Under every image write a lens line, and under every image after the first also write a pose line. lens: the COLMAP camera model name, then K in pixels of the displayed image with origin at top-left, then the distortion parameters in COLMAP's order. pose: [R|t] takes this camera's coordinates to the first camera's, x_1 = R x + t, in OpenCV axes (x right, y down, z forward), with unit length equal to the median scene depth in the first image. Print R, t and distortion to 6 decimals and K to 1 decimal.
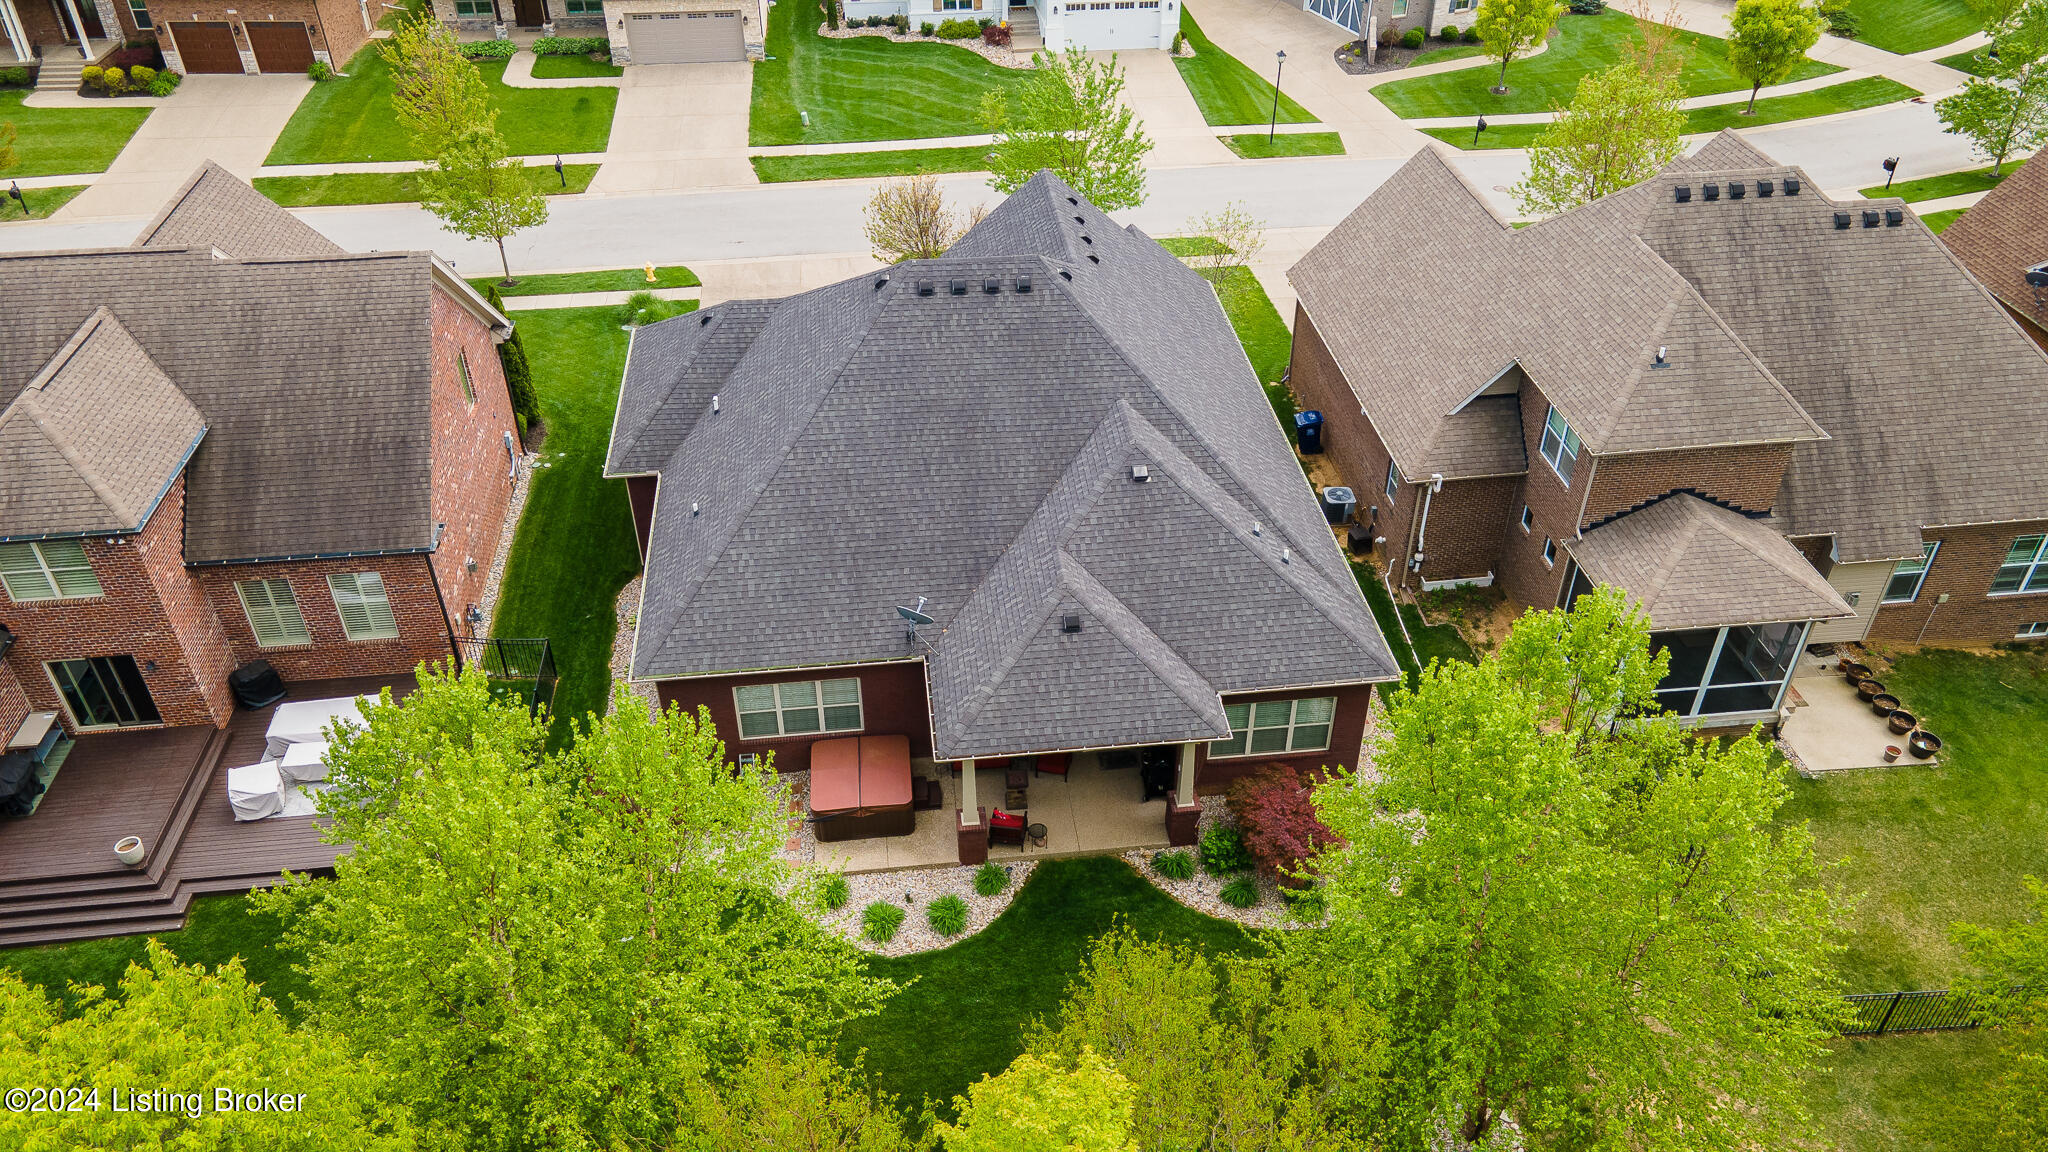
lens RADIAL K [[1485.7, 0, 1024.0], [0, 1485.7, 576.0], [0, 0, 1]] dist [0.026276, 0.002249]
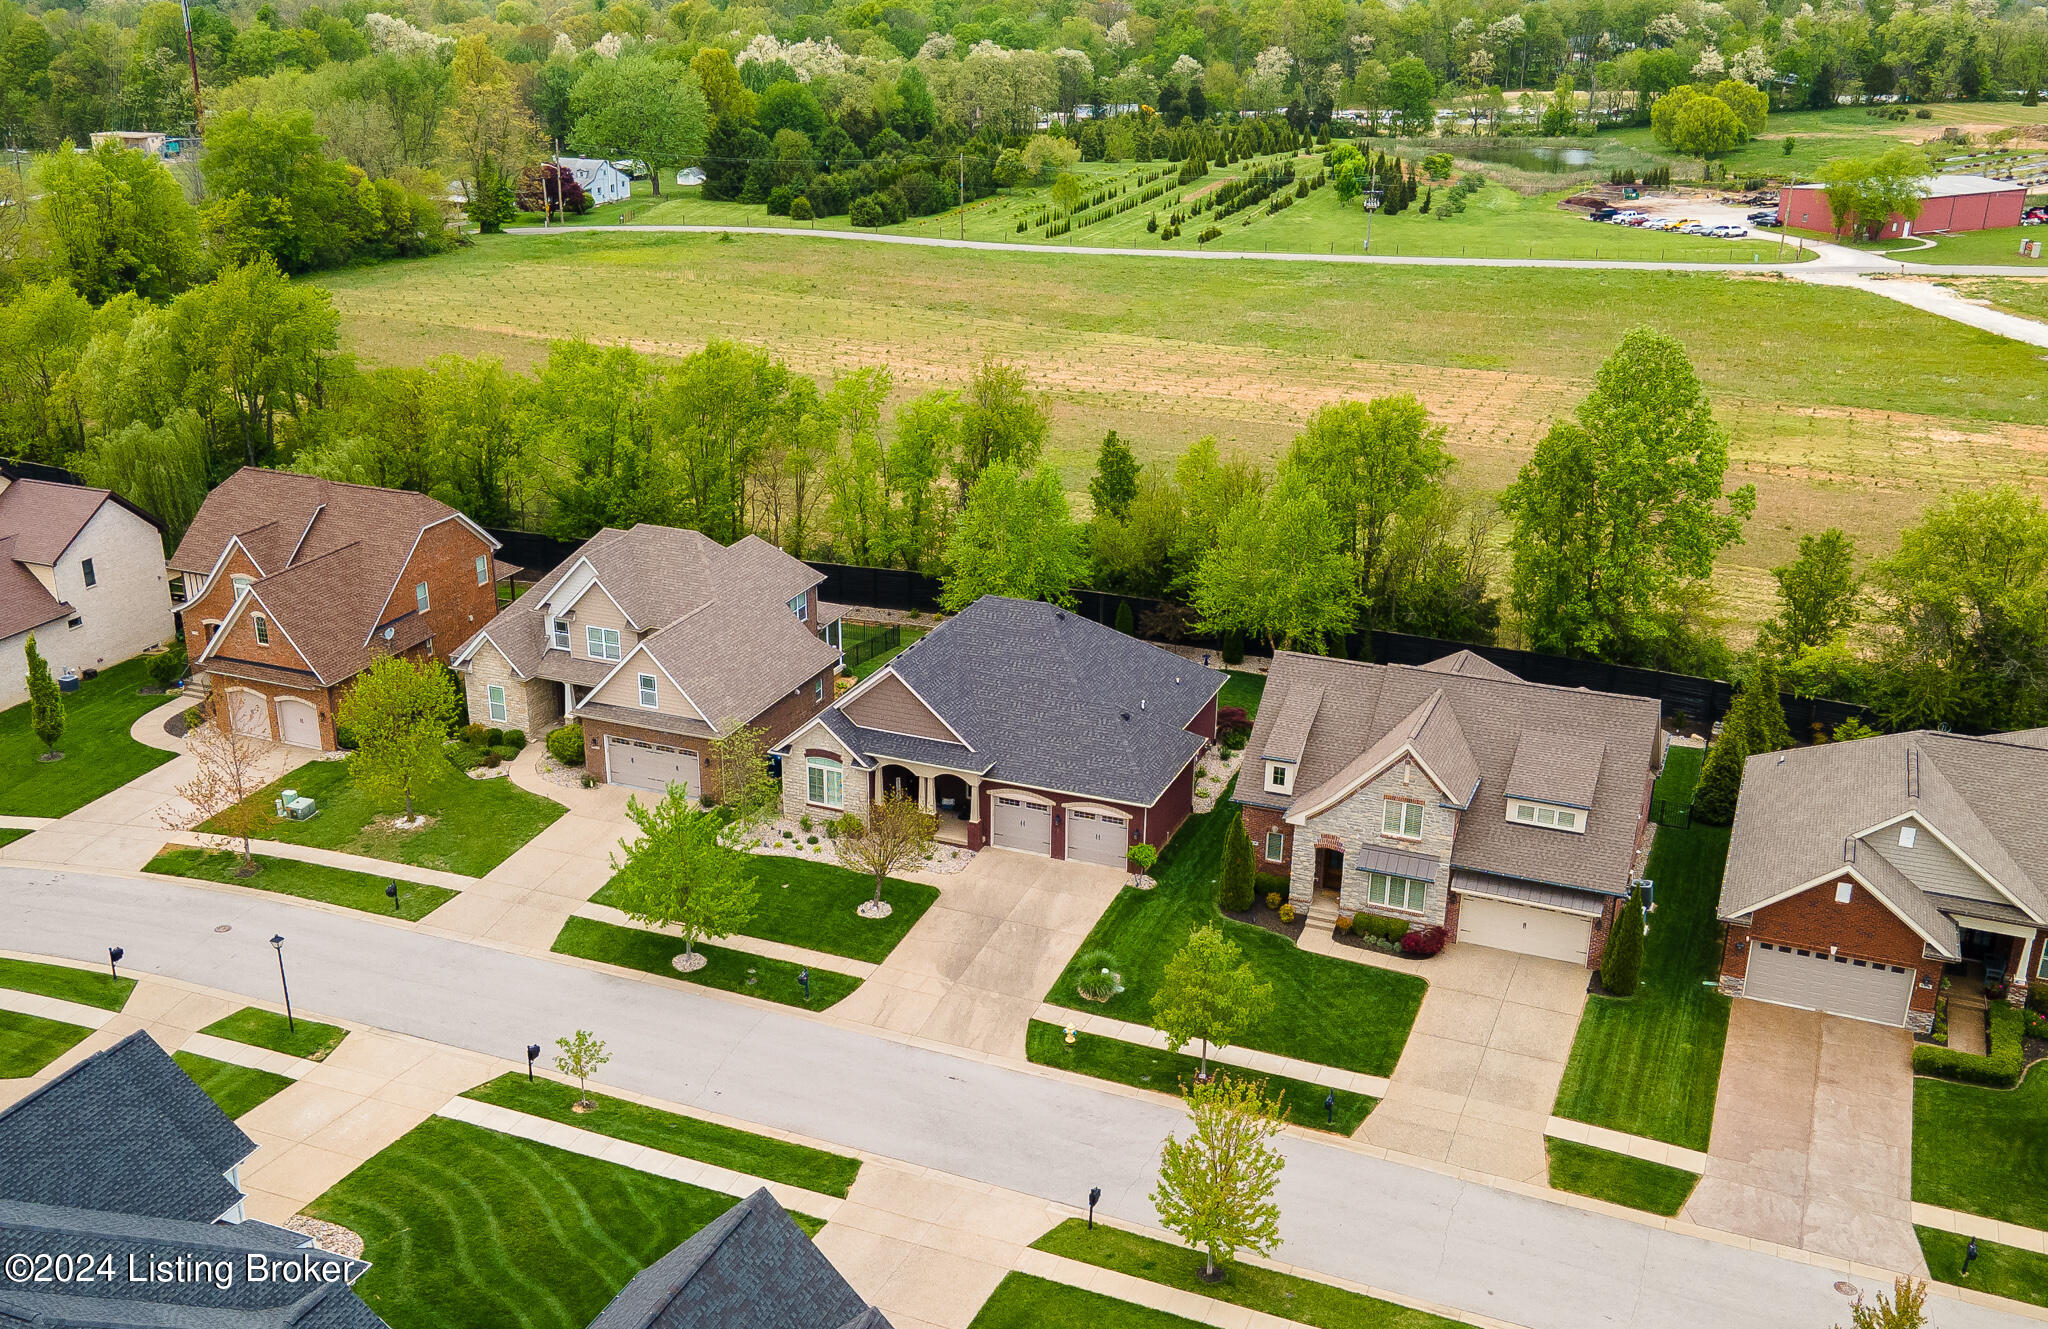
lens RADIAL K [[1975.6, 0, 1024.0], [0, 1975.6, 664.5], [0, 0, 1]] dist [0.012284, 0.004012]
pose [[-0.878790, -0.177704, 0.442887, -1.284623], [0.289585, 0.539084, 0.790904, -2.319520], [-0.379300, 0.823292, -0.422281, 2.304242]]
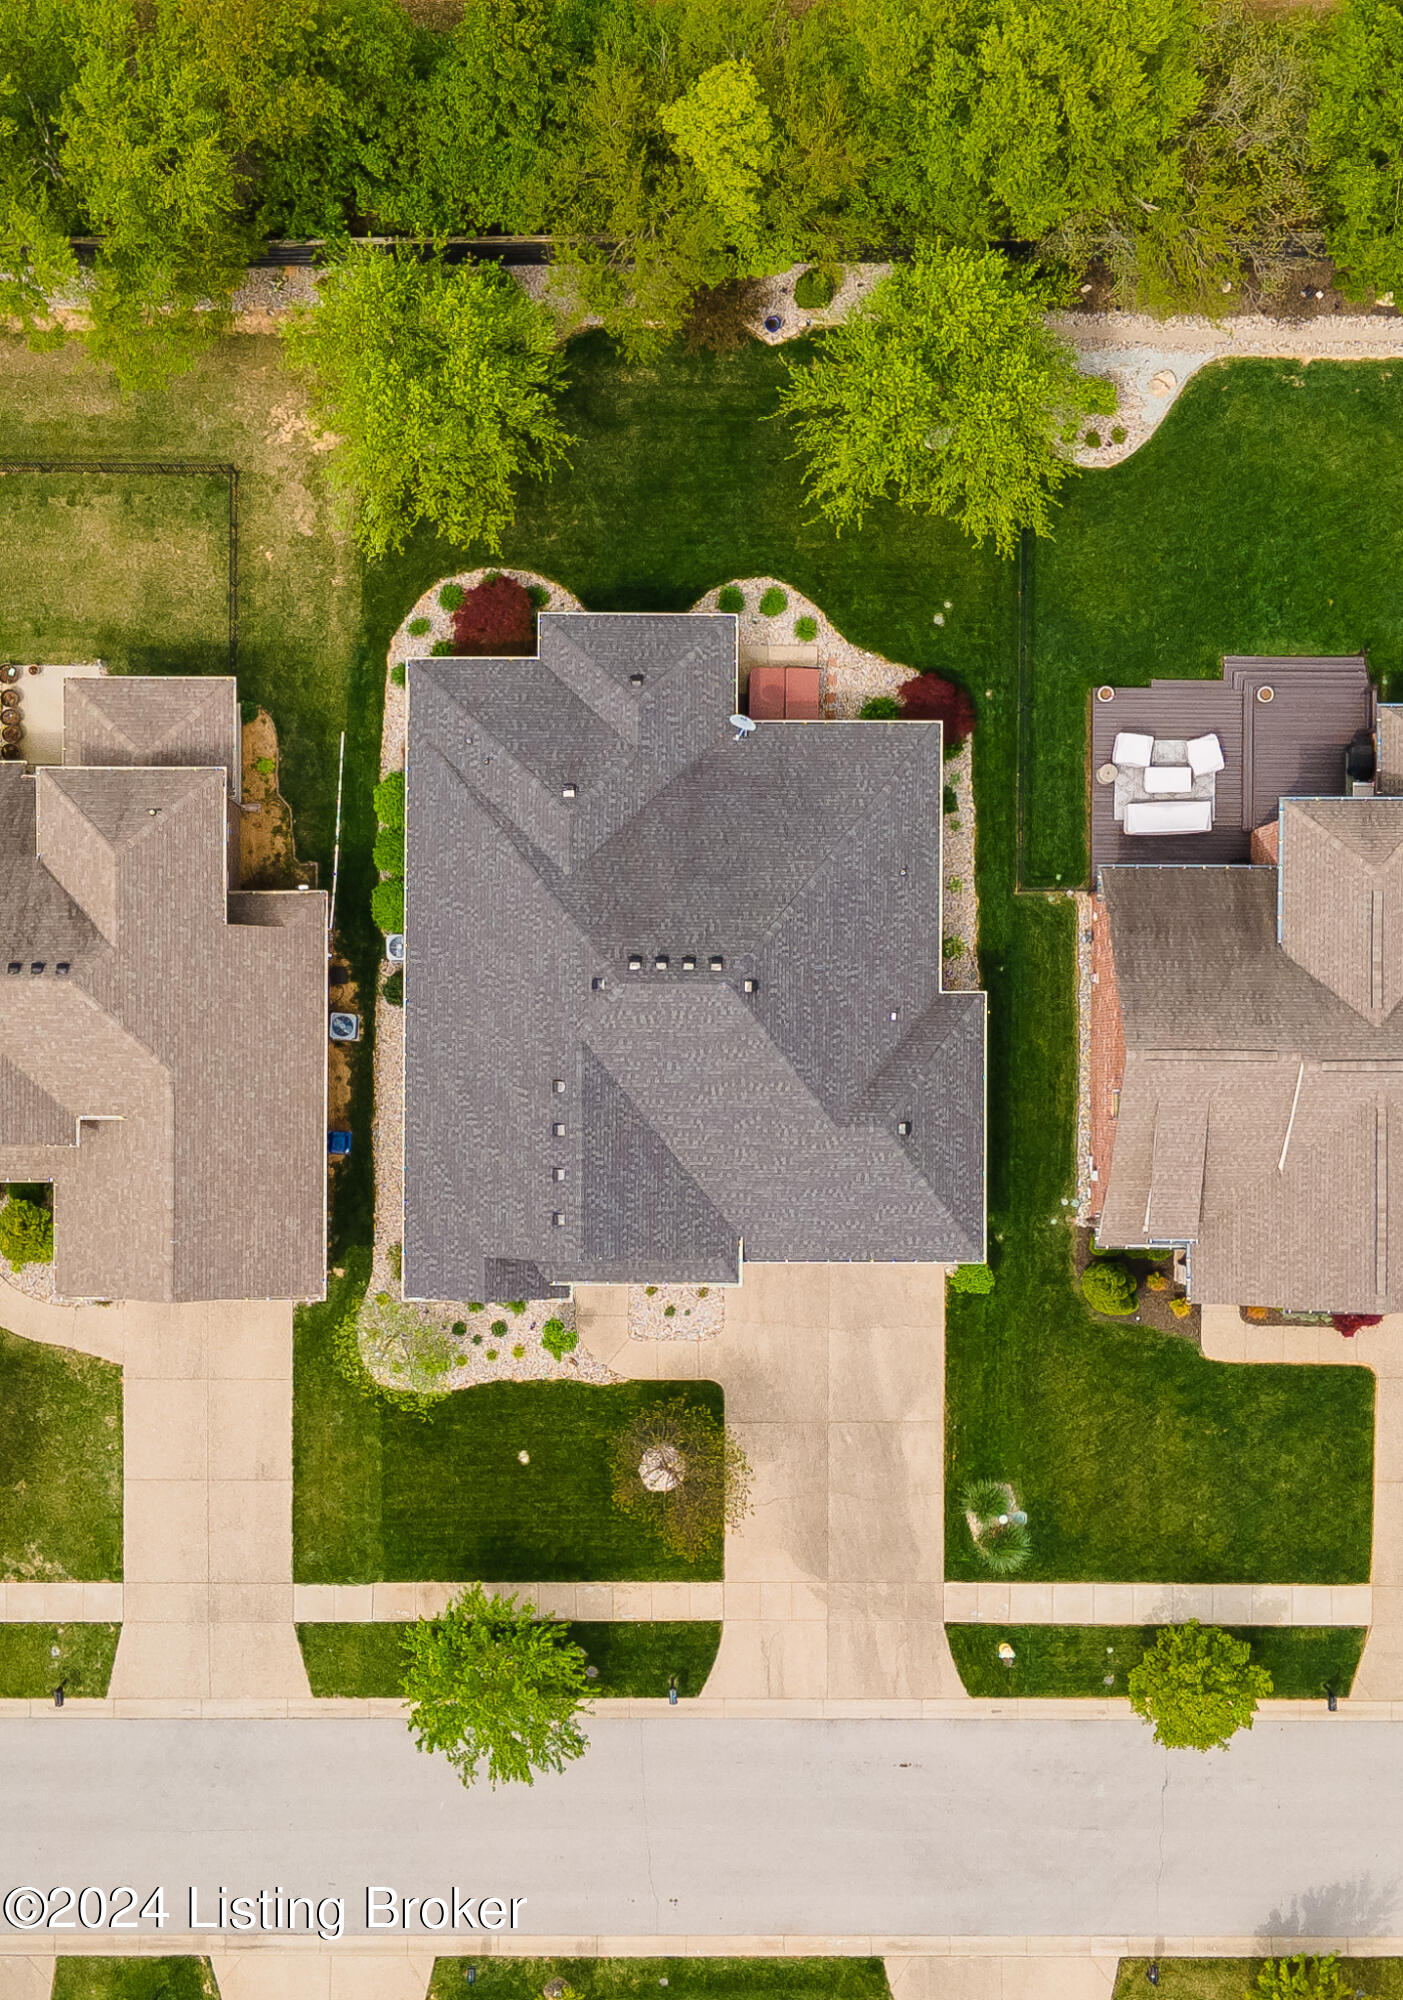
lens RADIAL K [[2705.0, 0, 666.2], [0, 2705.0, 1002.6], [0, 0, 1]] dist [0.228847, -1.921863]
pose [[-0.992838, -0.119397, -0.004078, -0.020535], [0.067969, -0.592605, 0.802620, -2.056360], [-0.098247, 0.796595, 0.596476, -0.303535]]
